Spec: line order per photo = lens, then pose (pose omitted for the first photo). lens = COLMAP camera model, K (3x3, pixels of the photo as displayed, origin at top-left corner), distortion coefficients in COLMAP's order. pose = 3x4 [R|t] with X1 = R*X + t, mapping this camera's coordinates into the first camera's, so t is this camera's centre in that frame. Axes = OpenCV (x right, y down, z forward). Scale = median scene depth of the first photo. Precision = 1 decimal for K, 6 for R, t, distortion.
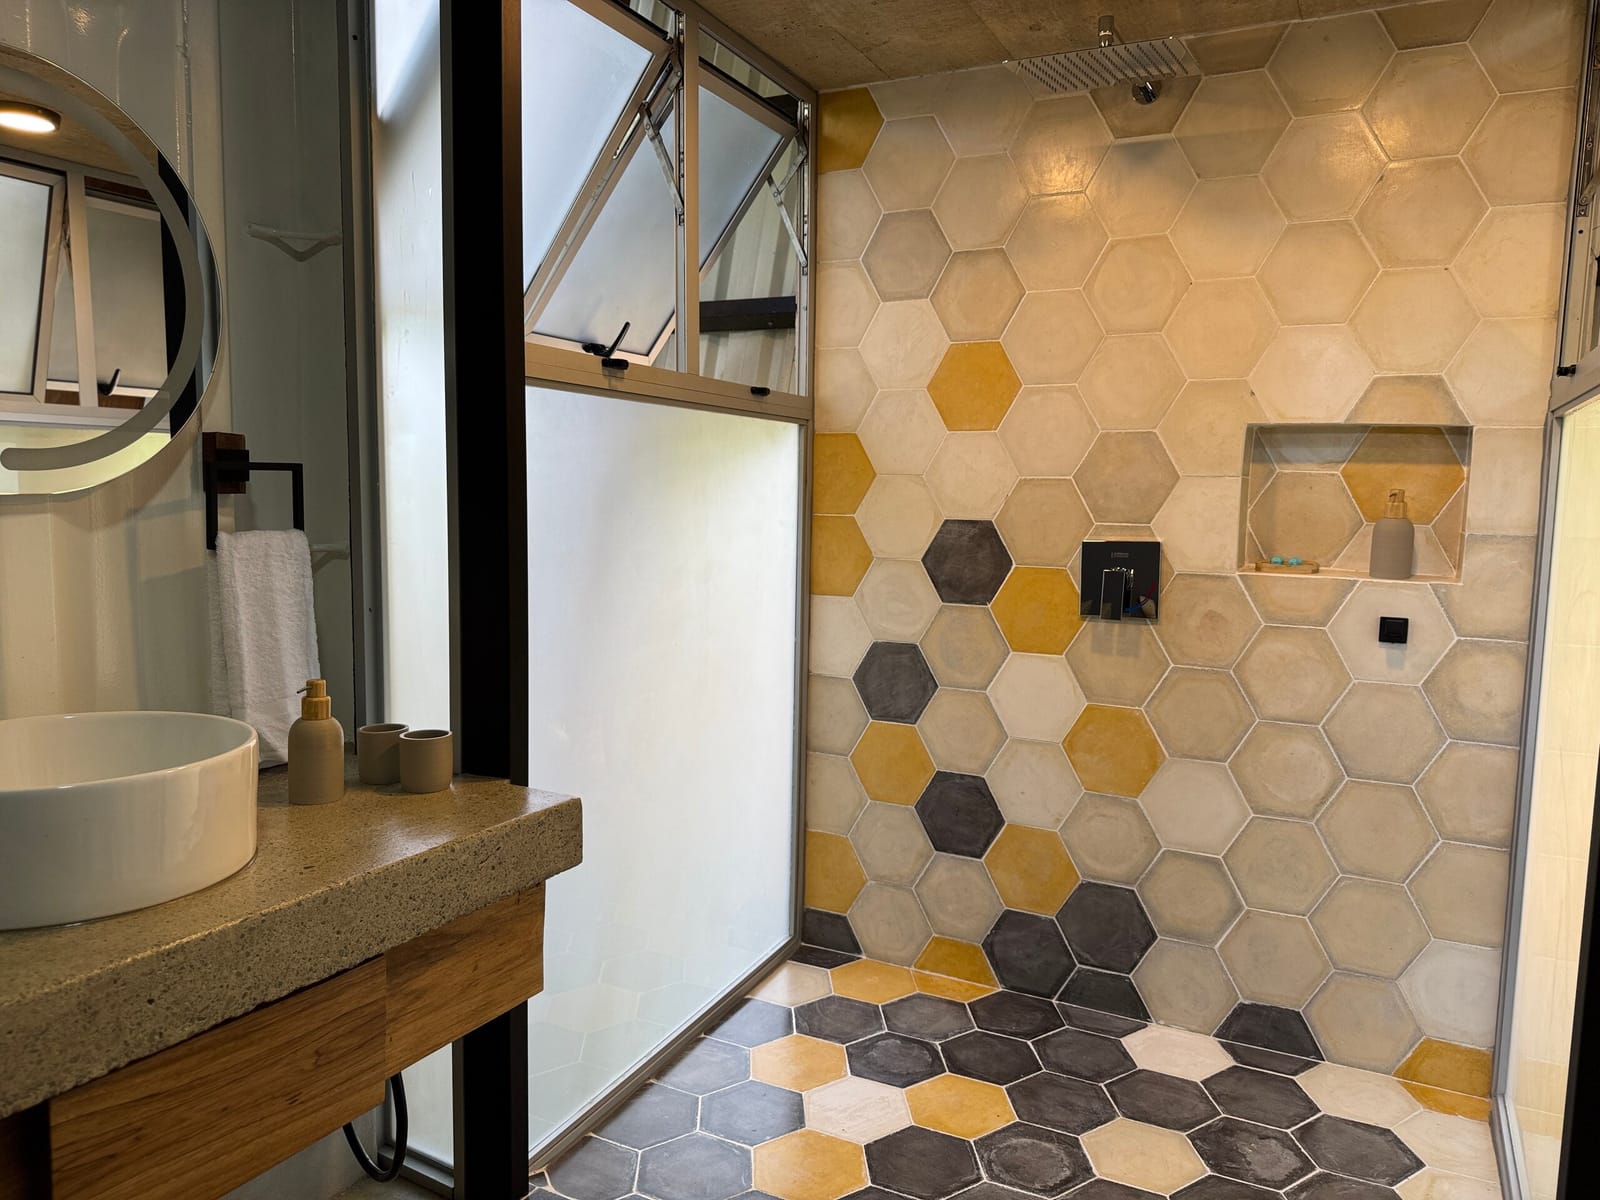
lens RADIAL K [[1188.7, 0, 759.6], [0, 1188.7, 592.7], [0, 0, 1]] dist [-0.003560, -0.011973]
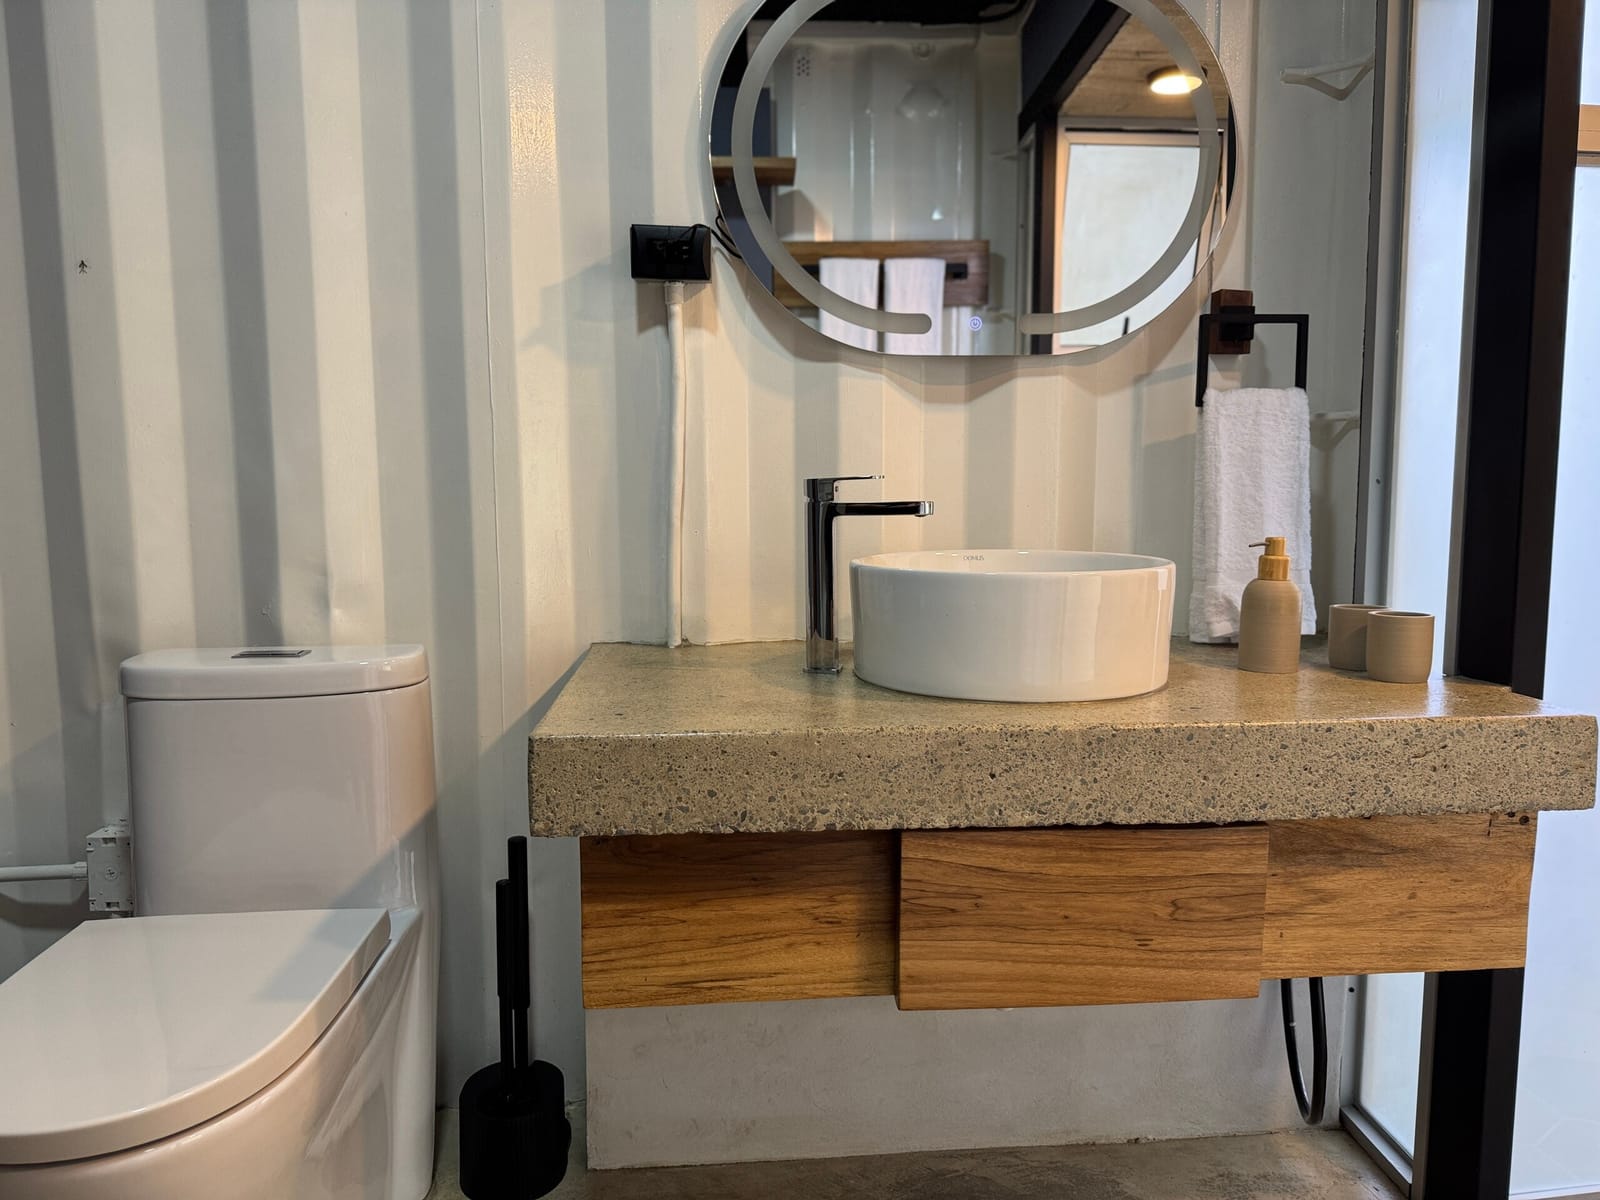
lens RADIAL K [[1126.9, 0, 798.7], [0, 1126.9, 609.9], [0, 0, 1]] dist [0.054773, -0.090925]
pose [[0.543054, 0.074189, -0.836414, 0.175585], [-0.085579, 0.995793, 0.032762, 0.143523], [0.835325, 0.053788, 0.547118, 0.238590]]
